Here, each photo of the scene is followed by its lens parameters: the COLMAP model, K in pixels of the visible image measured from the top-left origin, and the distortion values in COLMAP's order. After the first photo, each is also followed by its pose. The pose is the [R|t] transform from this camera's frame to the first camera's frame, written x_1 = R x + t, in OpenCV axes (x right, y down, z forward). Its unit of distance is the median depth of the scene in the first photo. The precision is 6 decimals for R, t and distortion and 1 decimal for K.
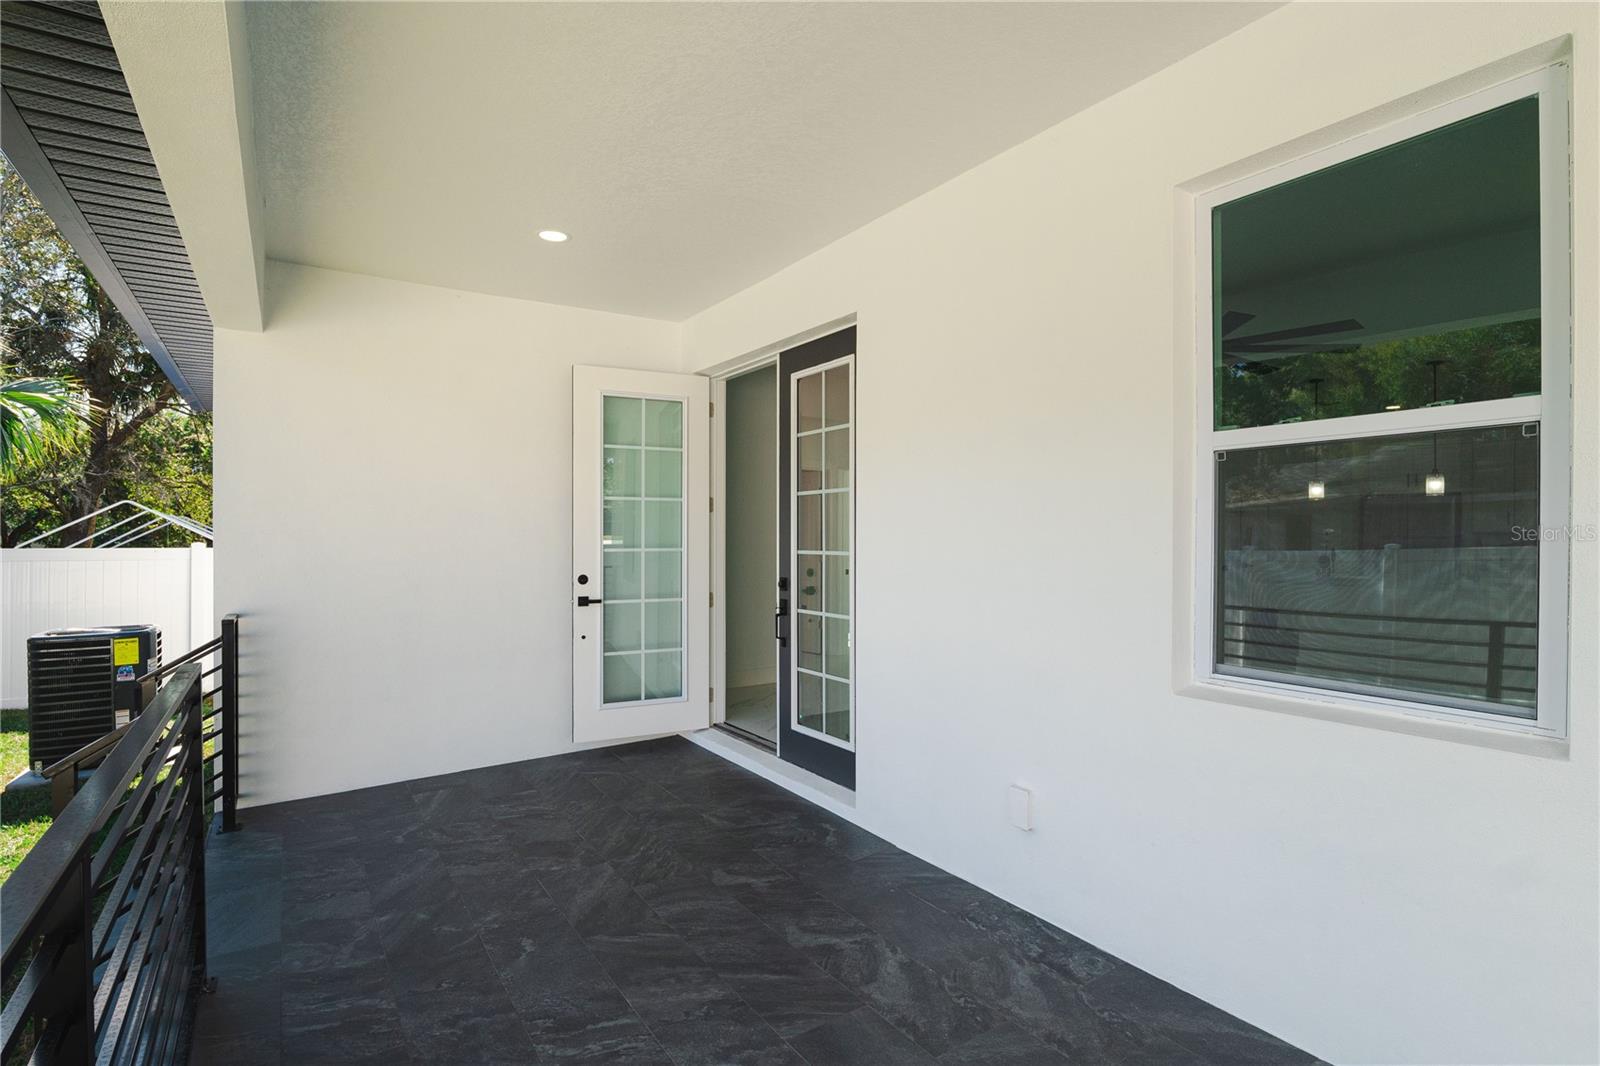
lens RADIAL K [[814.8, 0, 843.5], [0, 814.8, 541.9], [0, 0, 1]] dist [-0.014088, -0.001662]
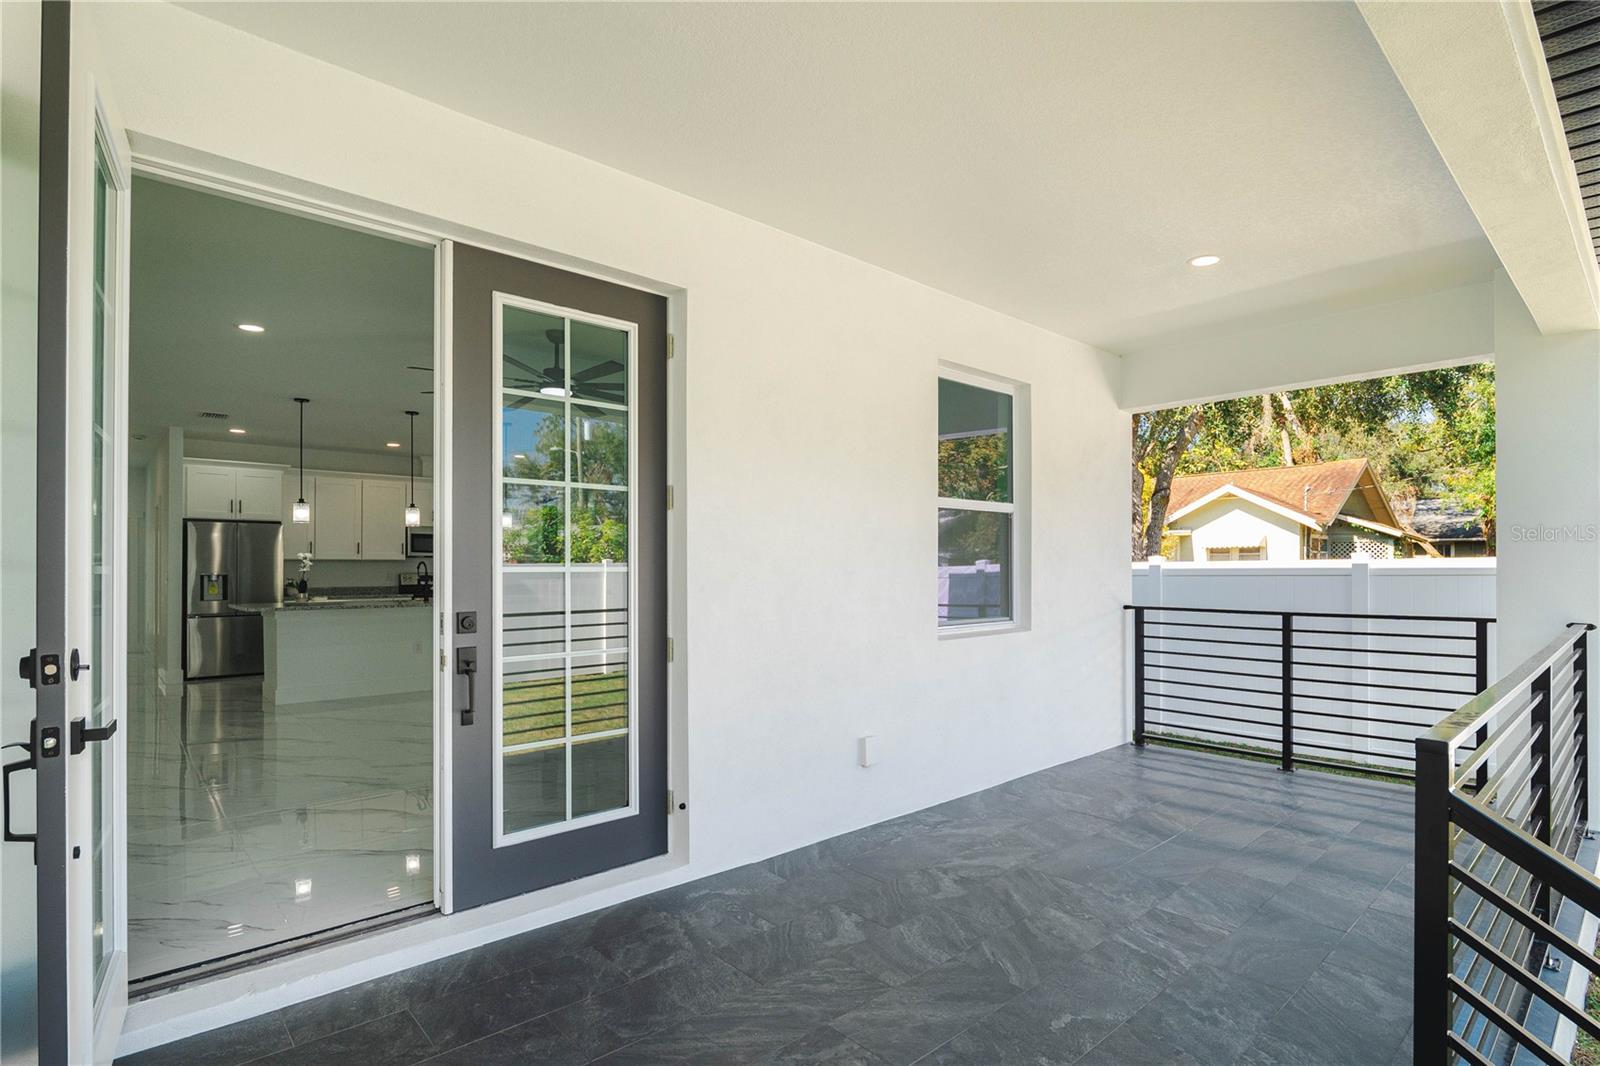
lens RADIAL K [[797.8, 0, 830.4], [0, 797.8, 560.3], [0, 0, 1]] dist [-0.013587, 0.000896]
pose [[-0.154483, 0.011720, 0.987926, -1.138311], [0.009695, 0.999899, -0.010346, 0.023042], [-0.987948, 0.007979, -0.154581, 1.320787]]
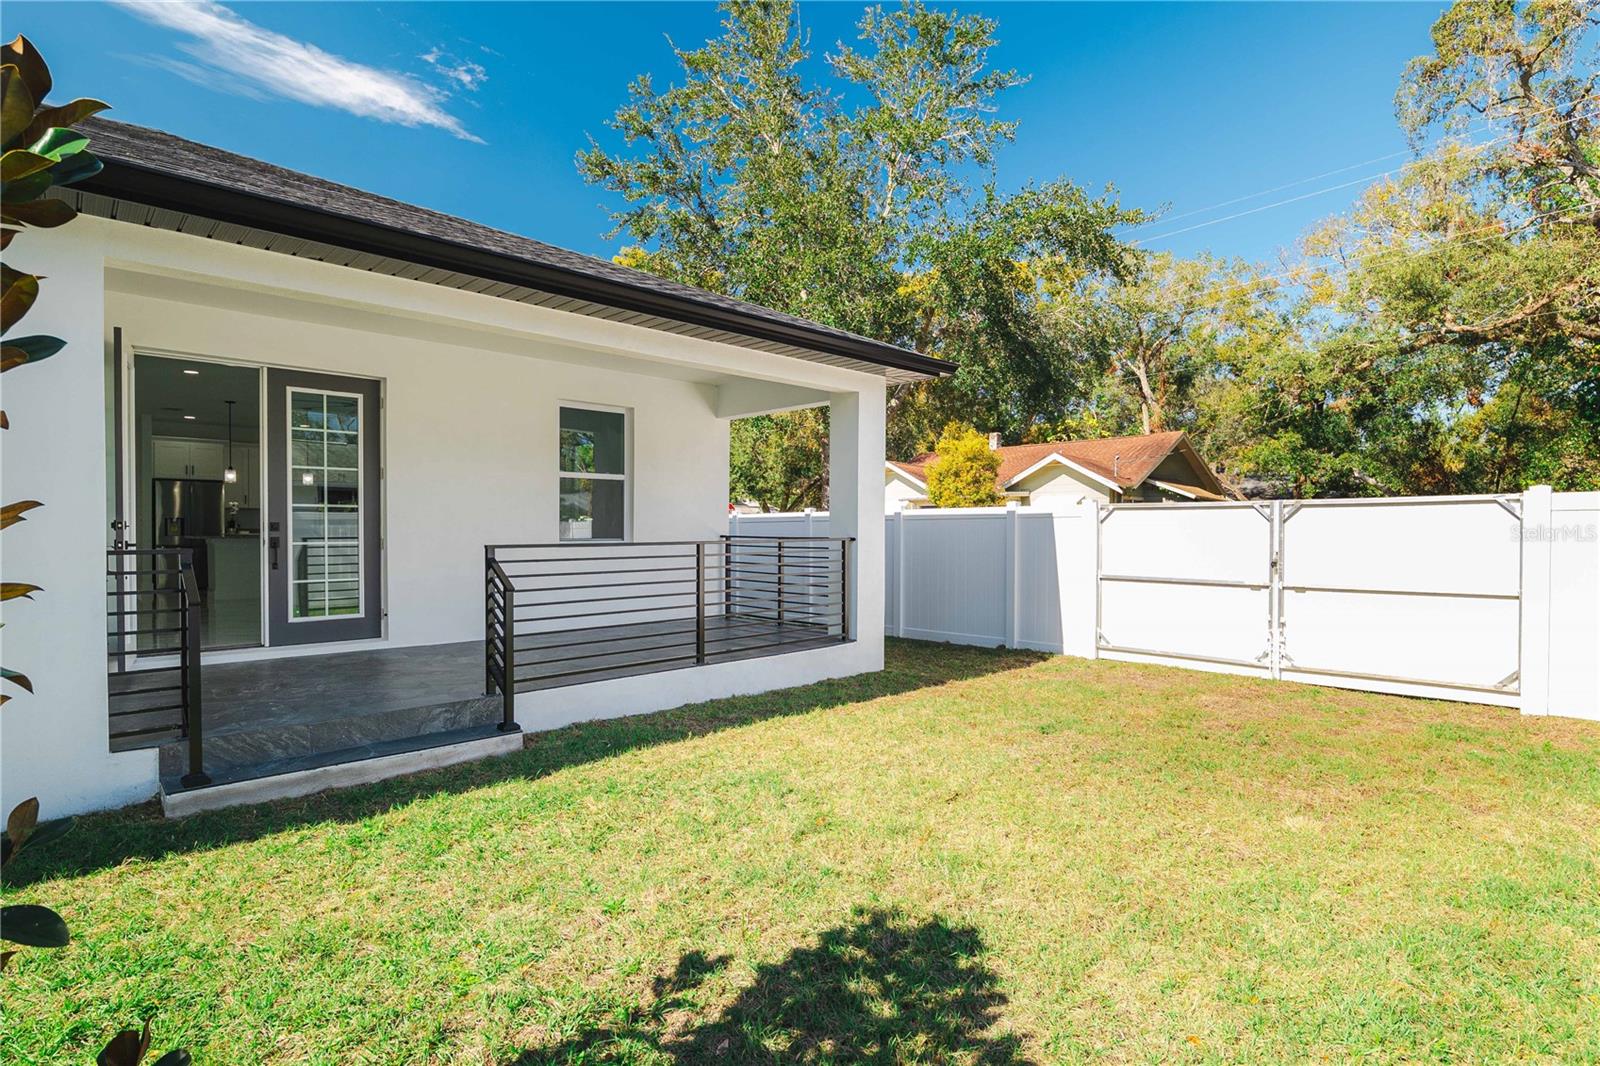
lens RADIAL K [[814.8, 0, 843.5], [0, 814.8, 541.9], [0, 0, 1]] dist [-0.014088, -0.001662]
pose [[-0.178543, -0.015160, 0.983815, -2.721342], [0.003947, 0.999862, 0.016123, 0.096353], [-0.983924, 0.006762, -0.178459, 0.402960]]
